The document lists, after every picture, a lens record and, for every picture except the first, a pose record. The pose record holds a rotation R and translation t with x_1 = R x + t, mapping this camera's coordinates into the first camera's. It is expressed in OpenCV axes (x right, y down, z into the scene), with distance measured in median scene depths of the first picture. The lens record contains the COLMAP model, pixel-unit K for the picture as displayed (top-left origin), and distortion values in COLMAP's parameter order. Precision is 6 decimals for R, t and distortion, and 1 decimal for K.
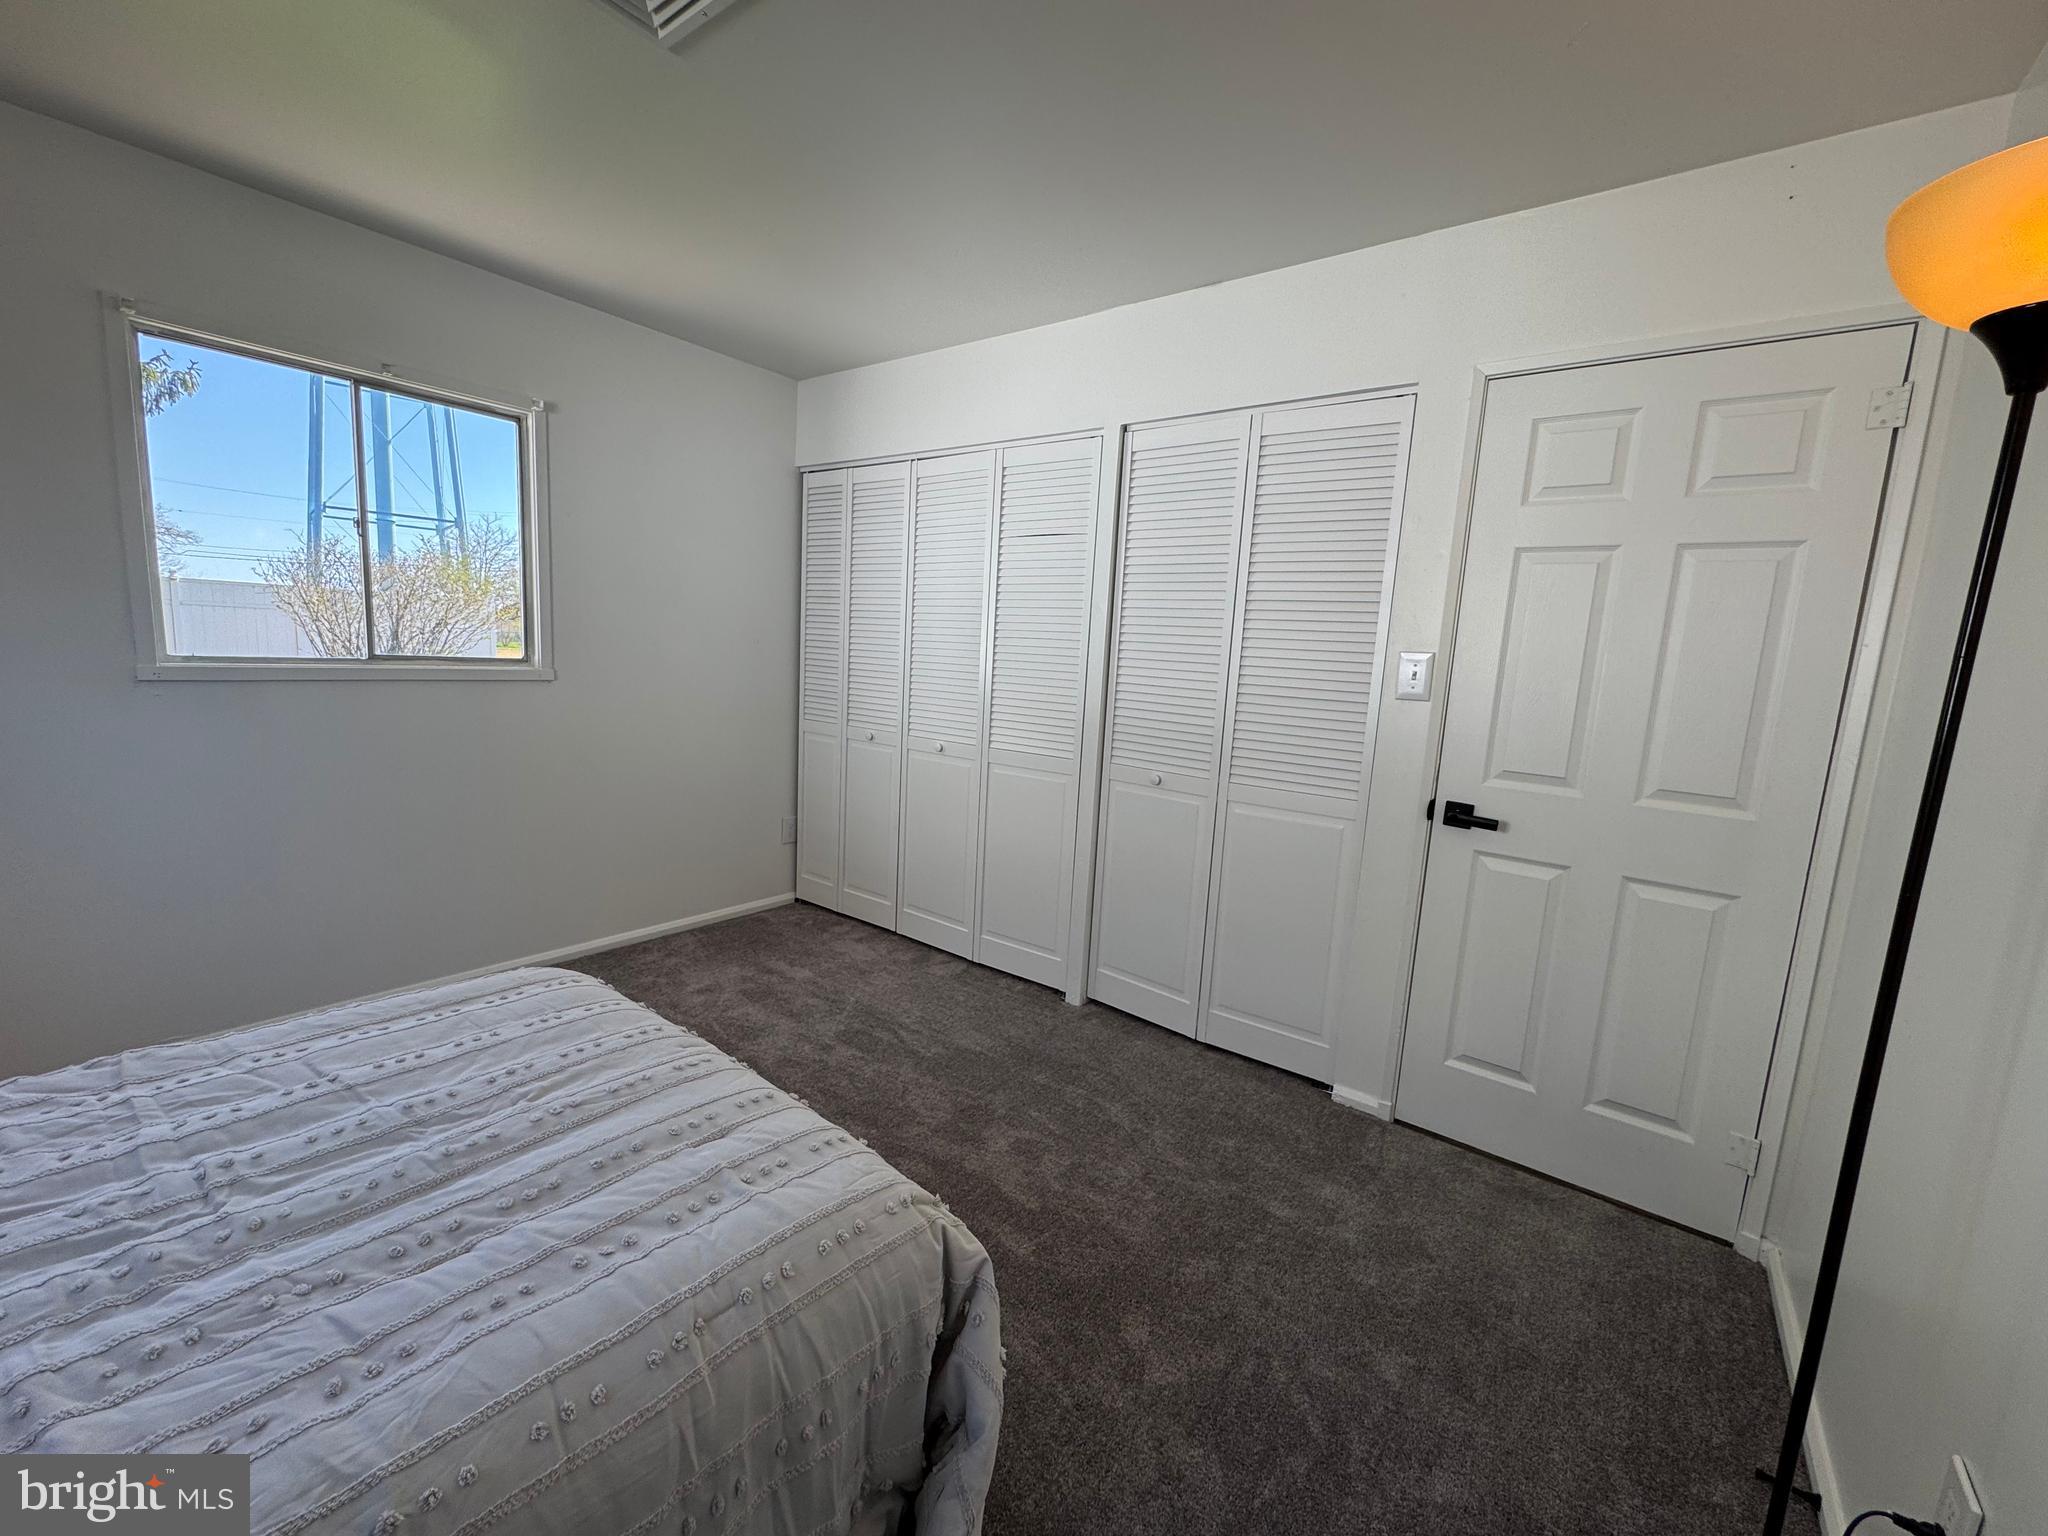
lens RADIAL K [[822.5, 0, 1024.0], [0, 822.5, 768.0], [0, 0, 1]] dist [-0.000418, 0.000092]
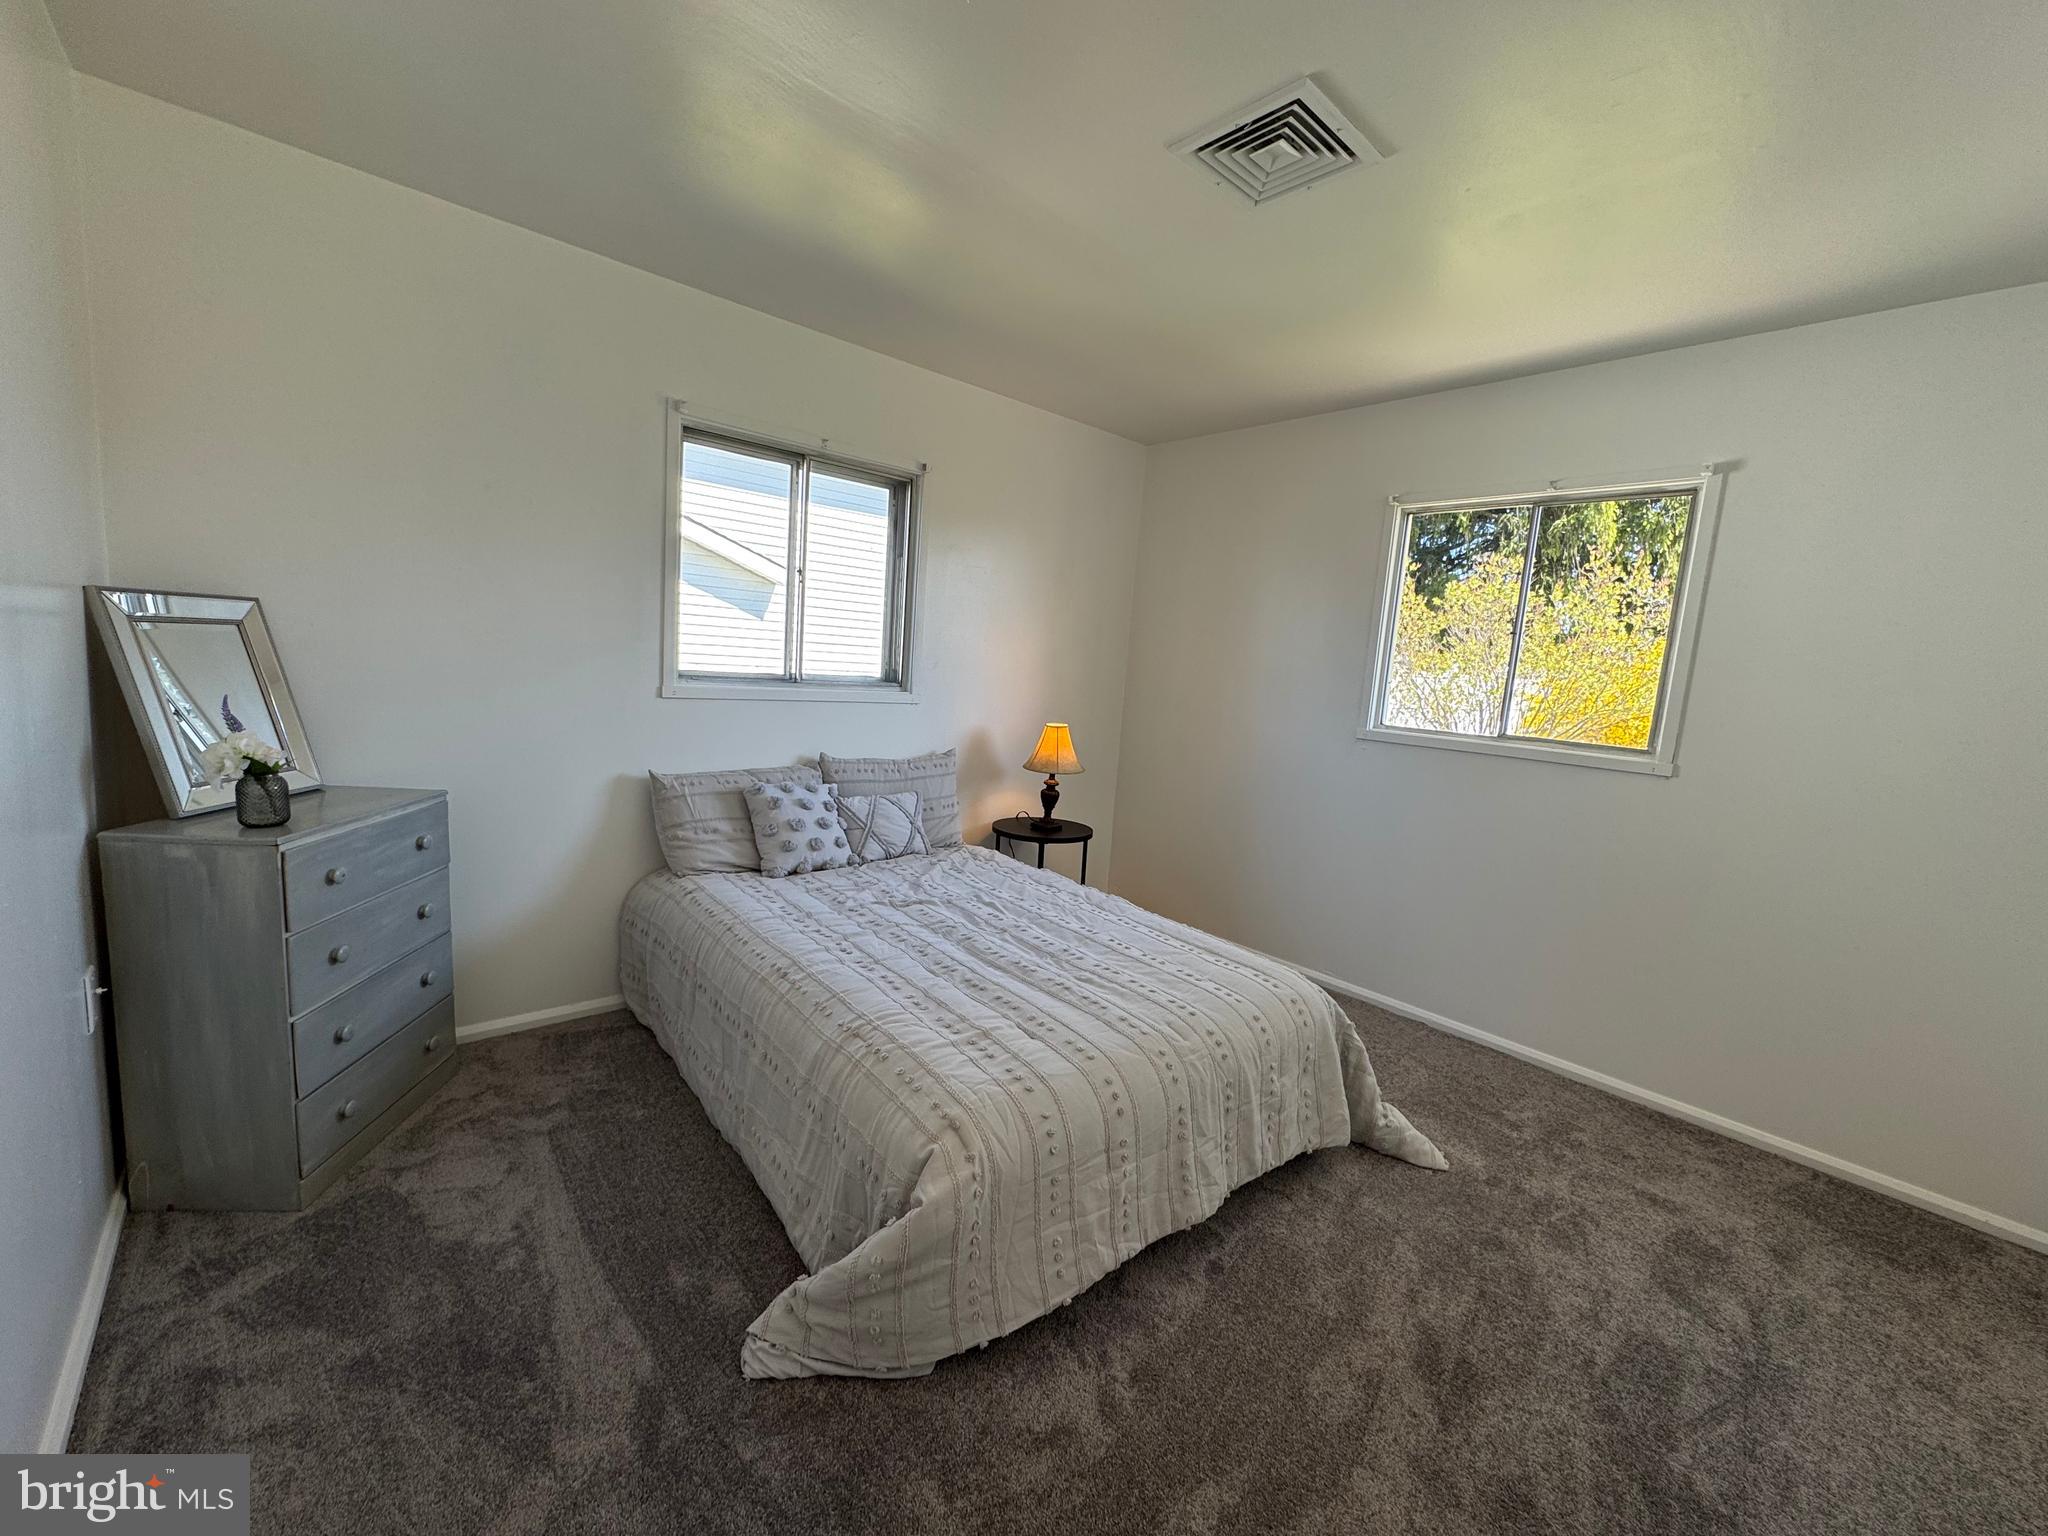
lens RADIAL K [[822.5, 0, 1024.0], [0, 822.5, 768.0], [0, 0, 1]] dist [-0.000418, 0.000092]
pose [[-0.194117, 0.059258, -0.979187, 0.870641], [-0.223619, 0.969220, 0.102986, -0.109652], [0.955151, 0.238957, -0.174891, 1.041698]]
